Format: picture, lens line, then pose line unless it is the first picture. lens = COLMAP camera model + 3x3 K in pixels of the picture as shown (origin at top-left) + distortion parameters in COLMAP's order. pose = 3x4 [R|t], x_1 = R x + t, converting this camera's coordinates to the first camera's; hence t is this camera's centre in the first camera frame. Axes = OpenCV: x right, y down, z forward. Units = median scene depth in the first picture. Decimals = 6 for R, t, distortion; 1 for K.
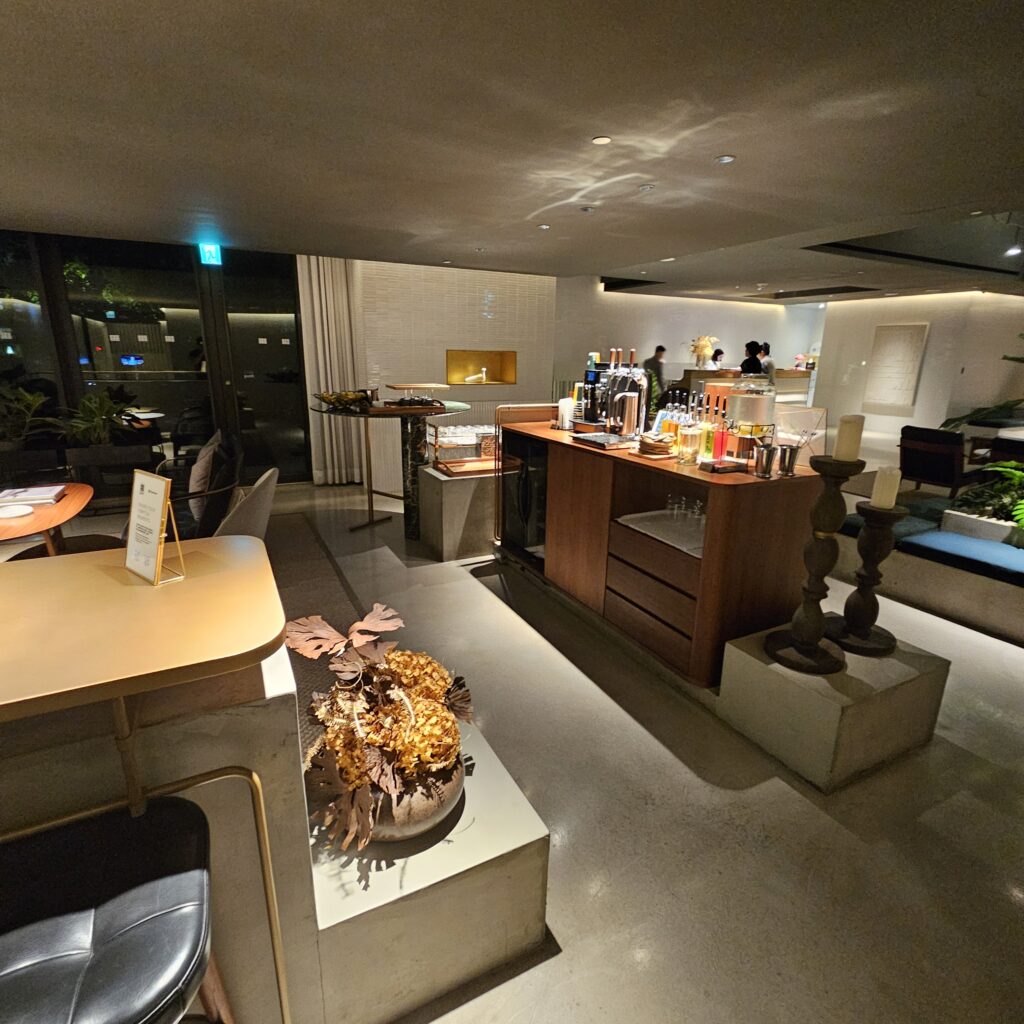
lens RADIAL K [[561.6, 0, 512.0], [0, 561.6, 512.0], [0, 0, 1]] dist [-0.001462, 0.000549]
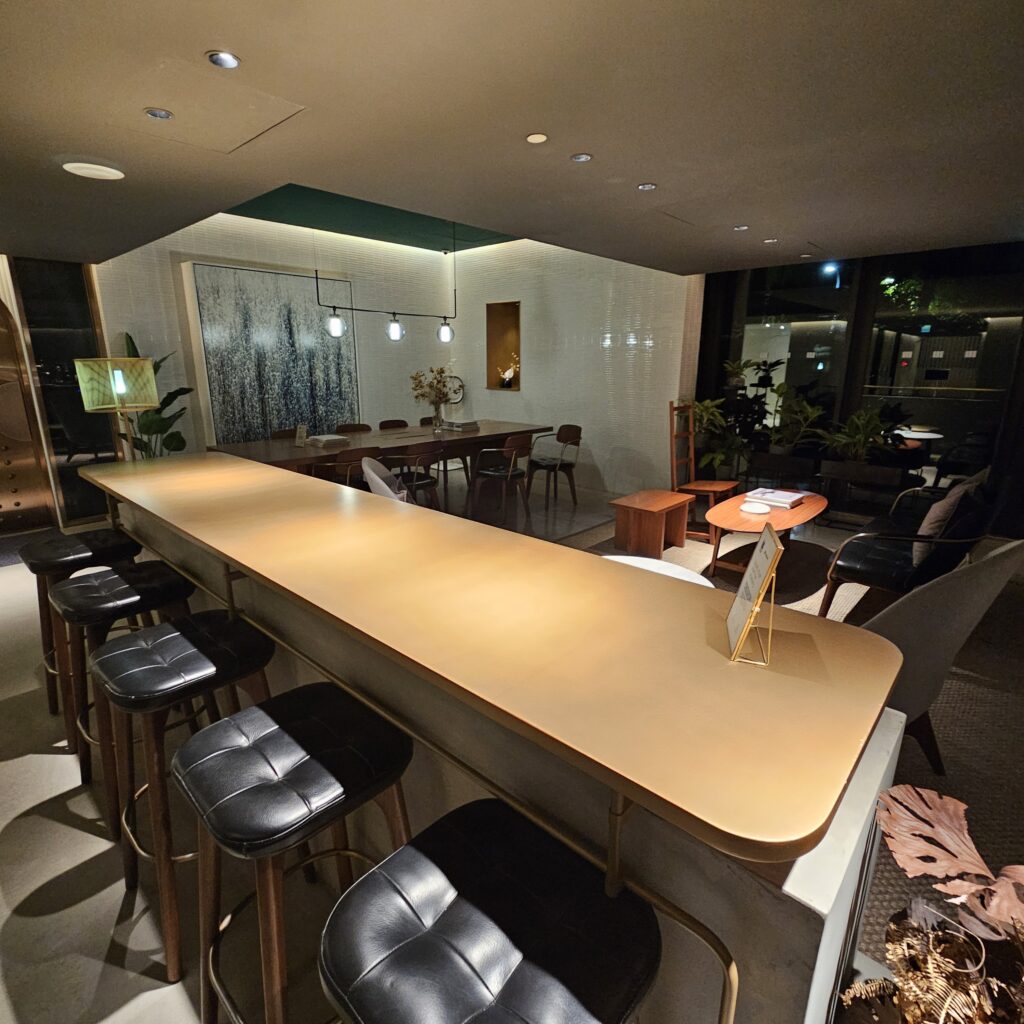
lens RADIAL K [[561.6, 0, 512.0], [0, 561.6, 512.0], [0, 0, 1]] dist [-0.001462, 0.000549]
pose [[0.341523, 0.234141, -0.910242, -0.016477], [-0.254187, 0.955392, 0.150384, -0.064635], [0.904849, 0.180012, 0.385803, 0.173397]]
